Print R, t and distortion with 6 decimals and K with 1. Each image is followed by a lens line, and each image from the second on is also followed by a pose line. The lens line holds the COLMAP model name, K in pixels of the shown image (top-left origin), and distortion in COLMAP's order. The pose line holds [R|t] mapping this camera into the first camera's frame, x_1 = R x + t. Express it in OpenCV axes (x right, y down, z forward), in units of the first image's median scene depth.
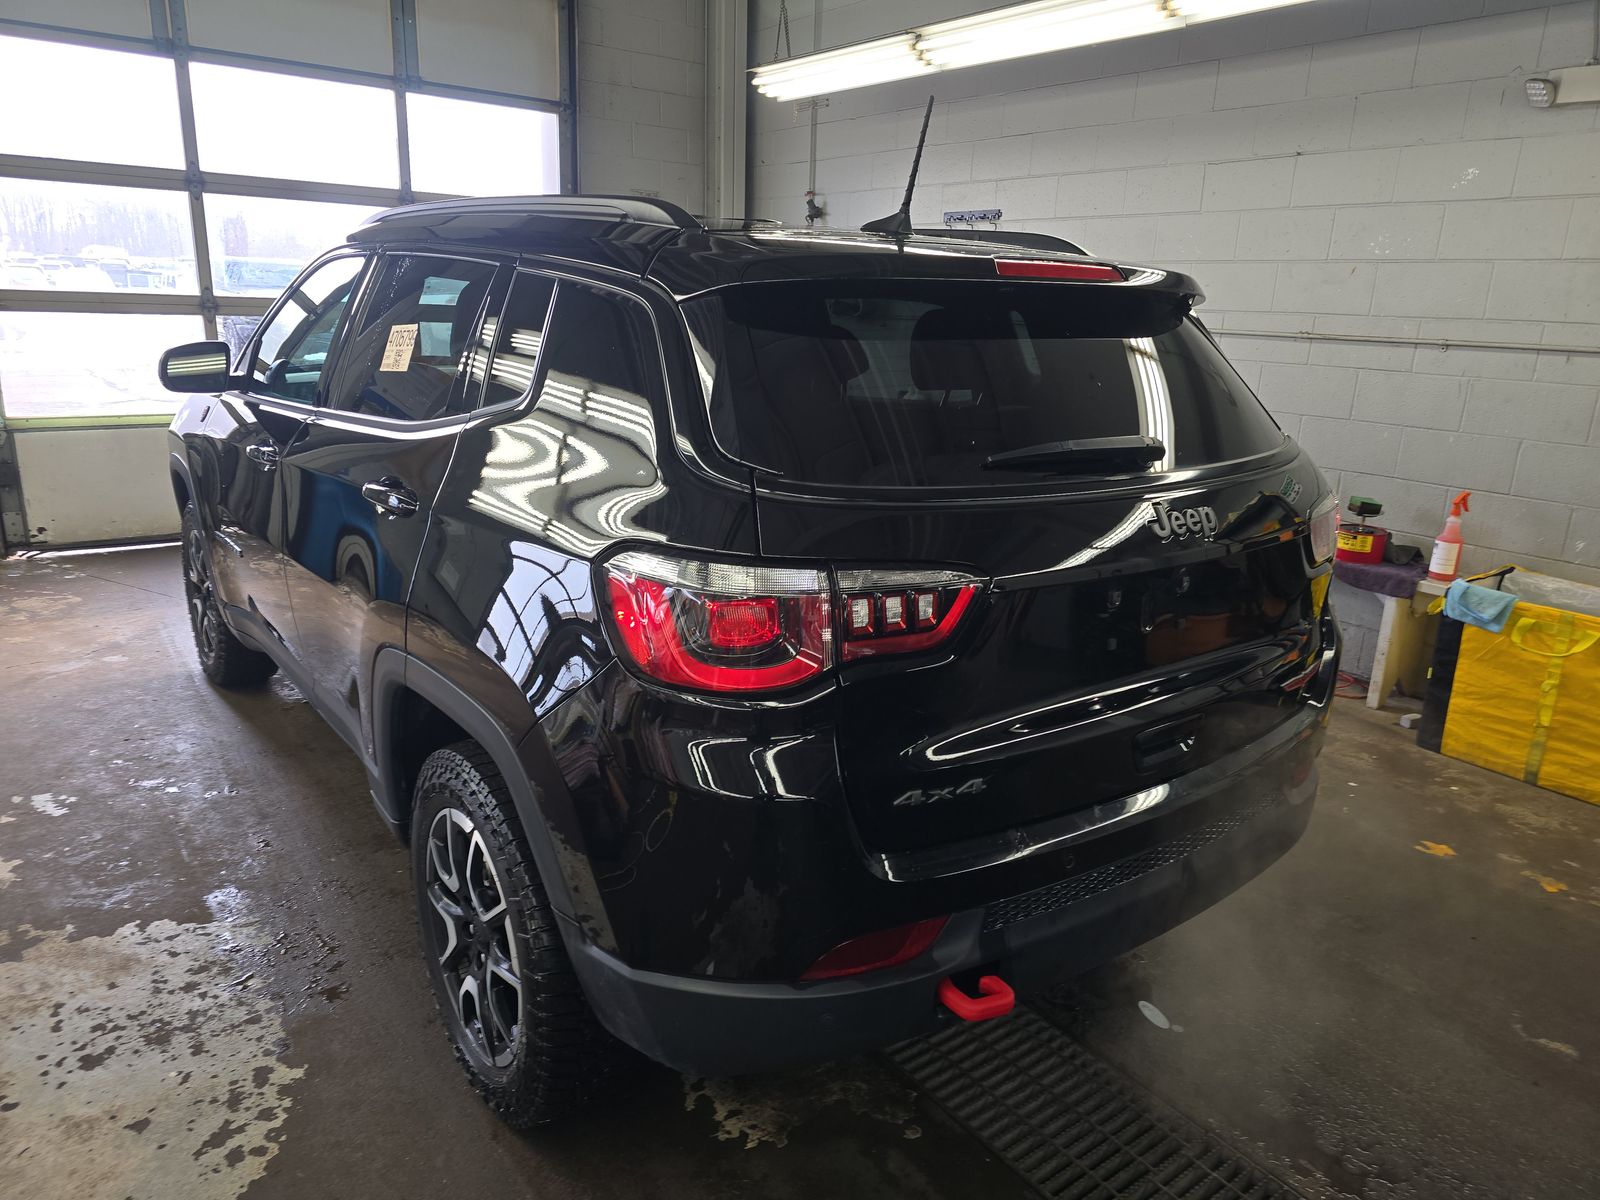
lens RADIAL K [[1097.3, 0, 782.6], [0, 1097.3, 606.7], [0, 0, 1]] dist [0.027414, -0.023267]
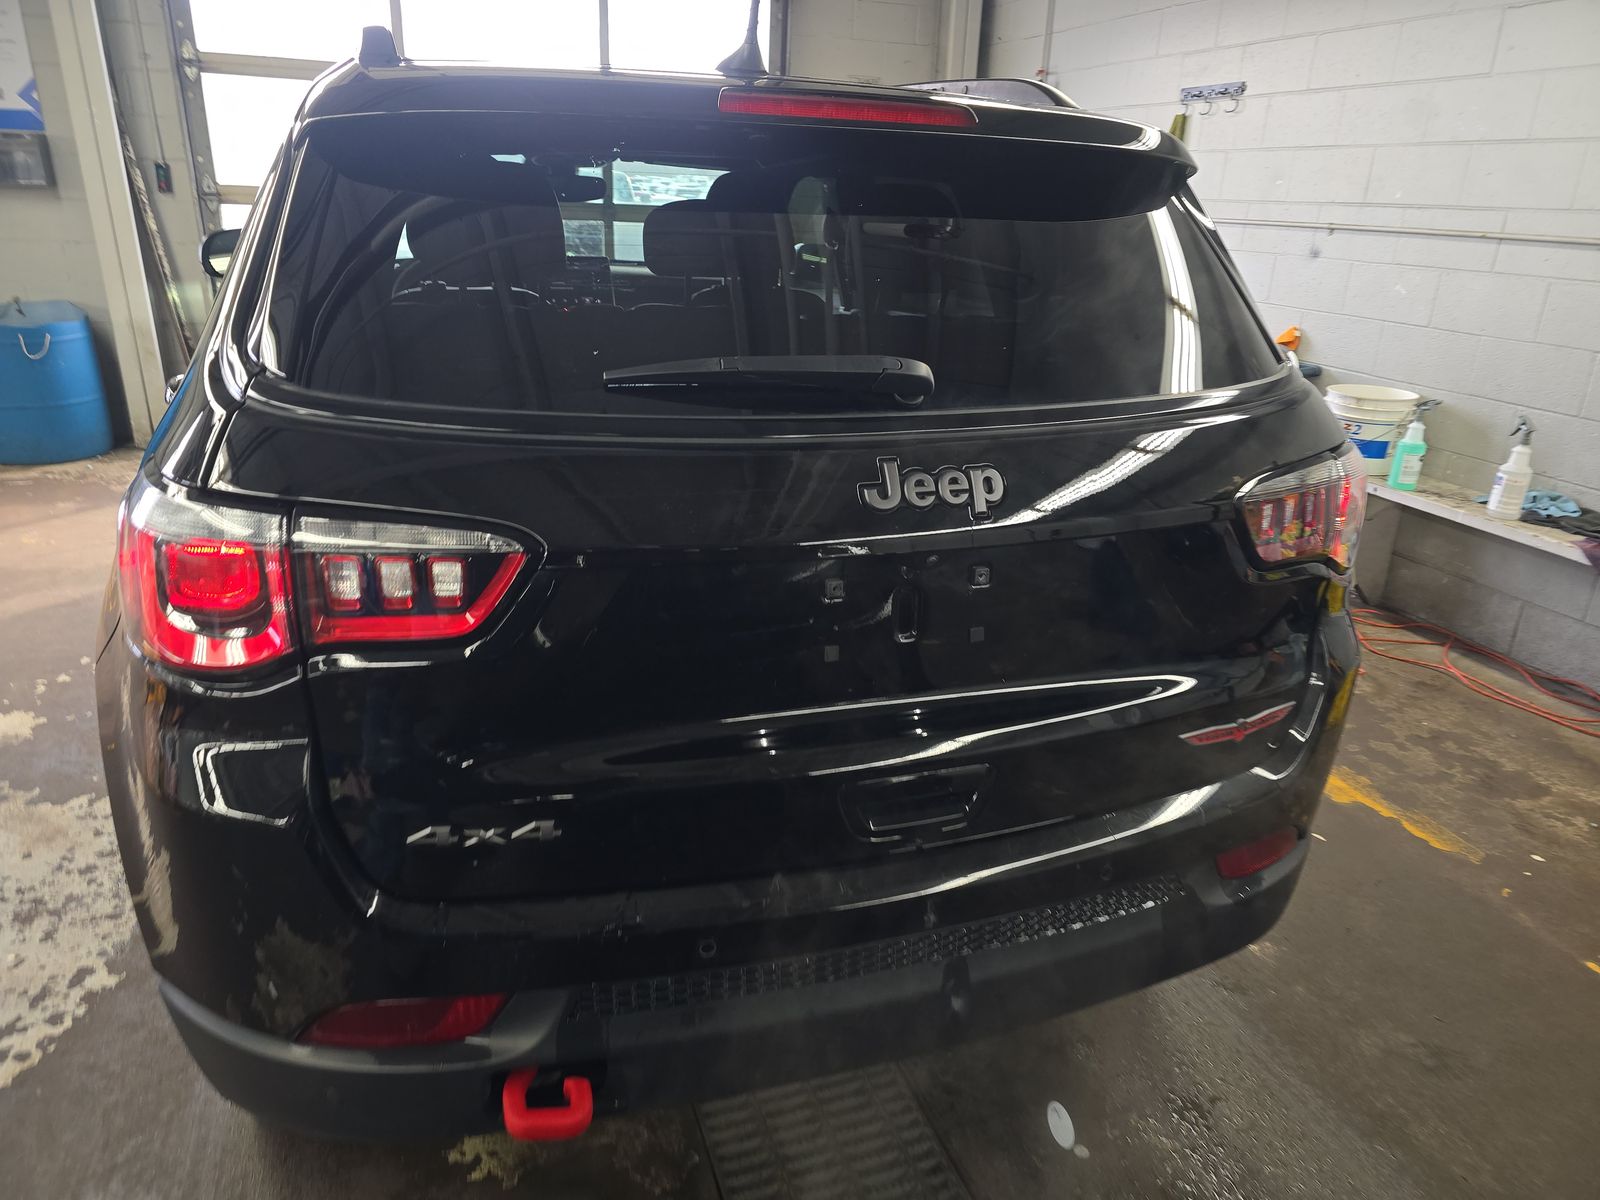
lens RADIAL K [[1097.3, 0, 782.6], [0, 1097.3, 606.7], [0, 0, 1]] dist [0.027414, -0.023267]
pose [[0.953914, 0.108919, -0.279614, 0.352078], [-0.087962, 0.992363, 0.086474, -0.041422], [0.286897, -0.057893, 0.956210, 0.246260]]
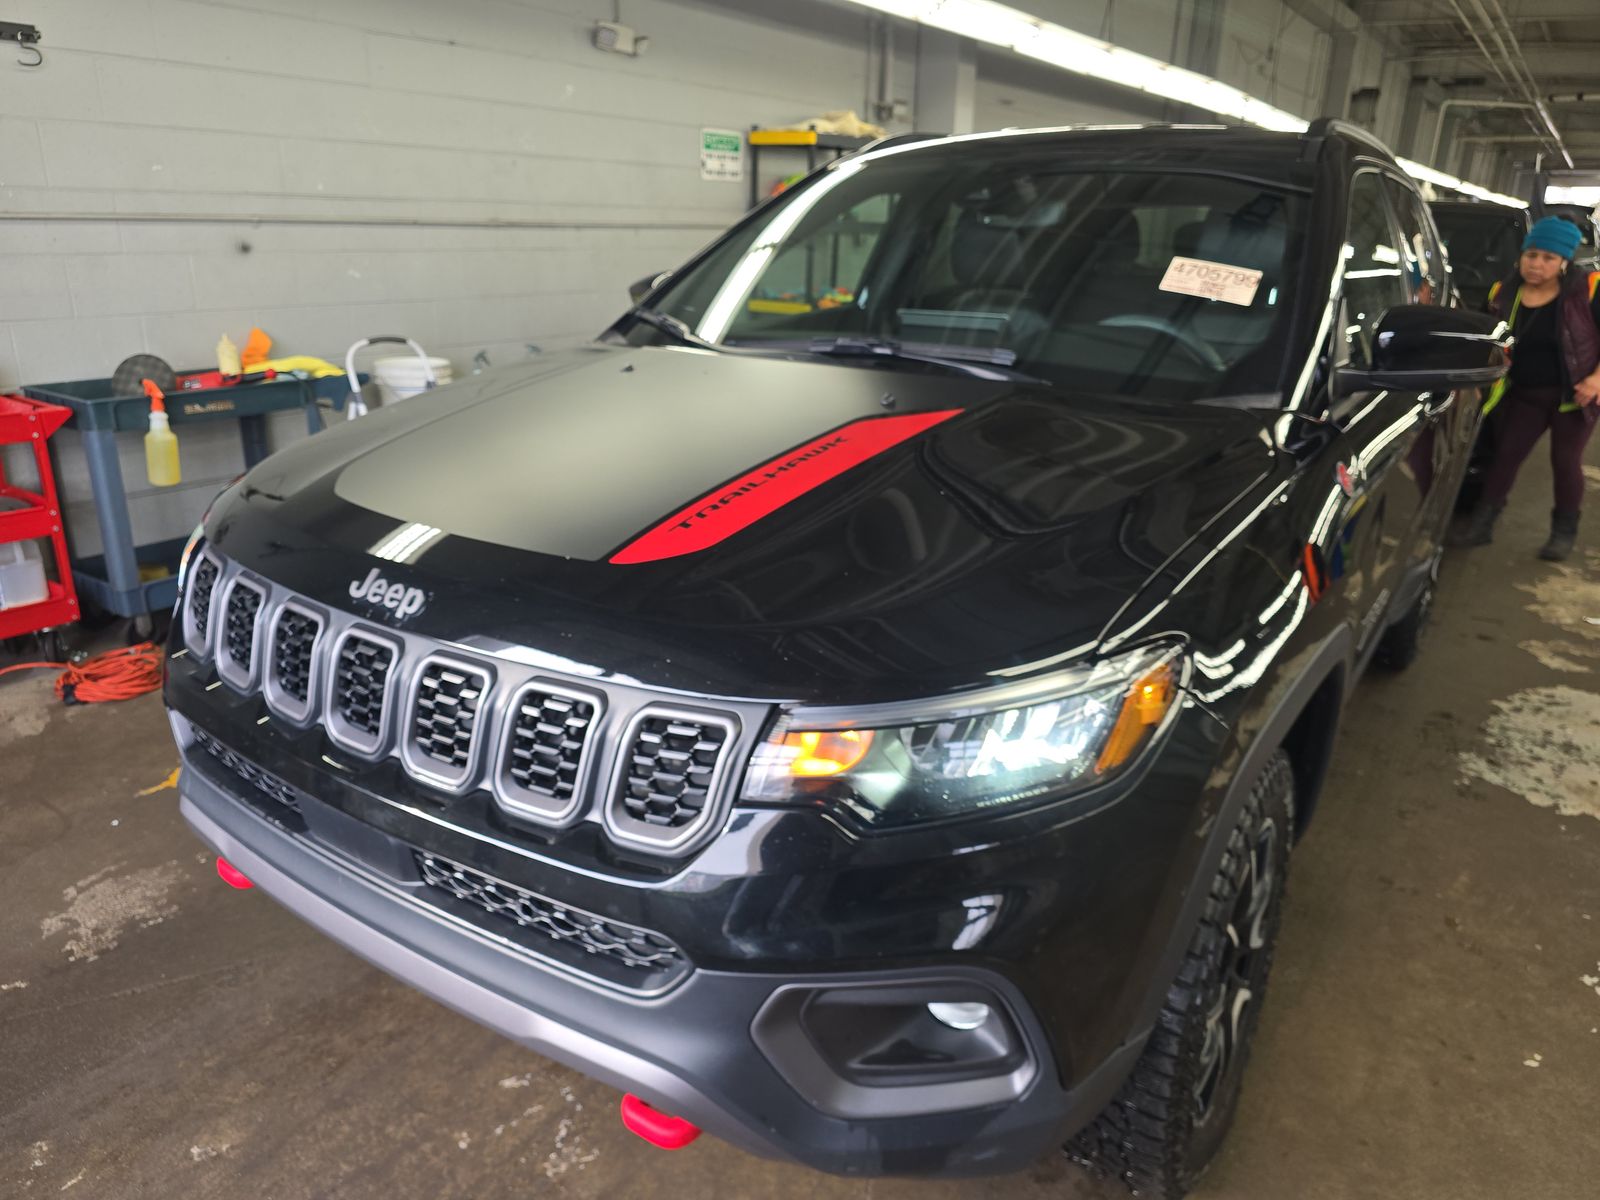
lens RADIAL K [[1097.3, 0, 782.6], [0, 1097.3, 606.7], [0, 0, 1]] dist [0.027414, -0.023267]
pose [[-0.326639, -0.349852, 0.878015, -1.449368], [0.230018, 0.871615, 0.432873, -0.648813], [-0.916733, 0.343352, -0.204232, 2.199986]]
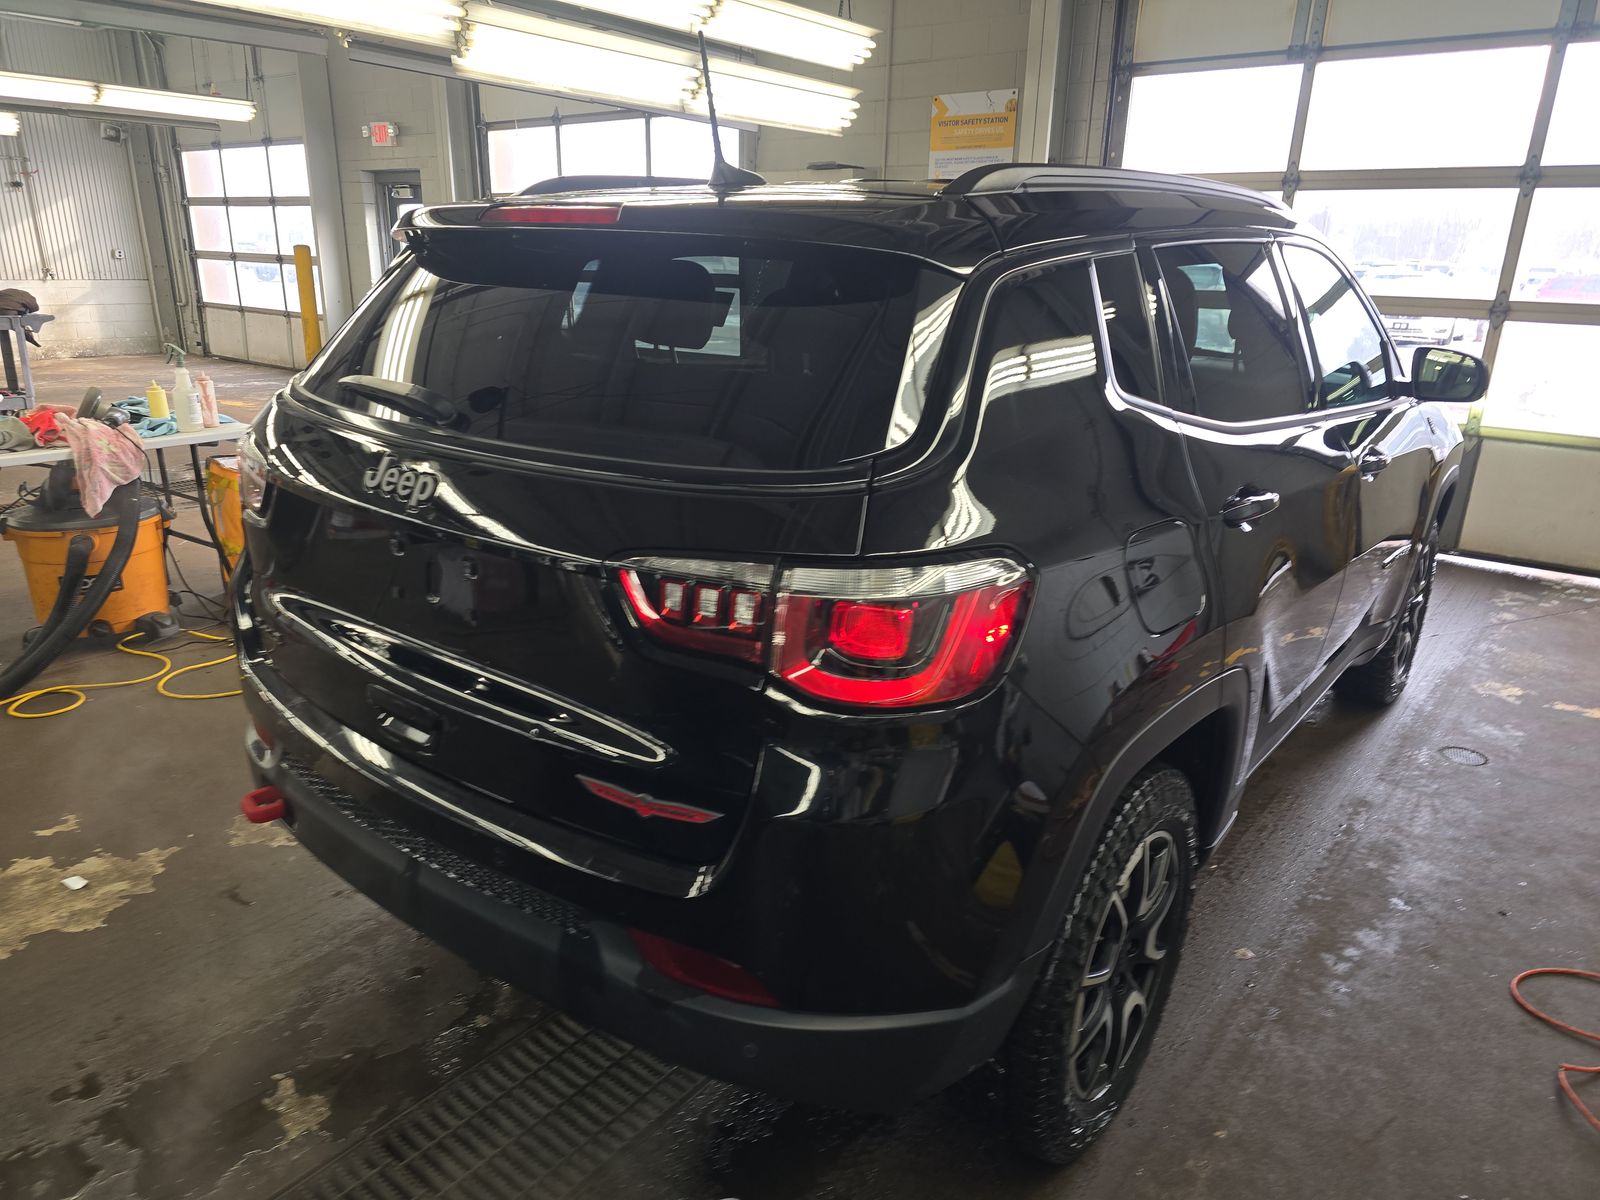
lens RADIAL K [[1038.9, 0, 800.0], [0, 1038.9, 600.0], [0, 0, 1]] dist [0.014806, -0.000950]
pose [[0.214830, 0.278417, -0.936126, 0.960318], [-0.280597, 0.935690, 0.213893, -0.198644], [0.935475, 0.216723, 0.279137, 0.816771]]
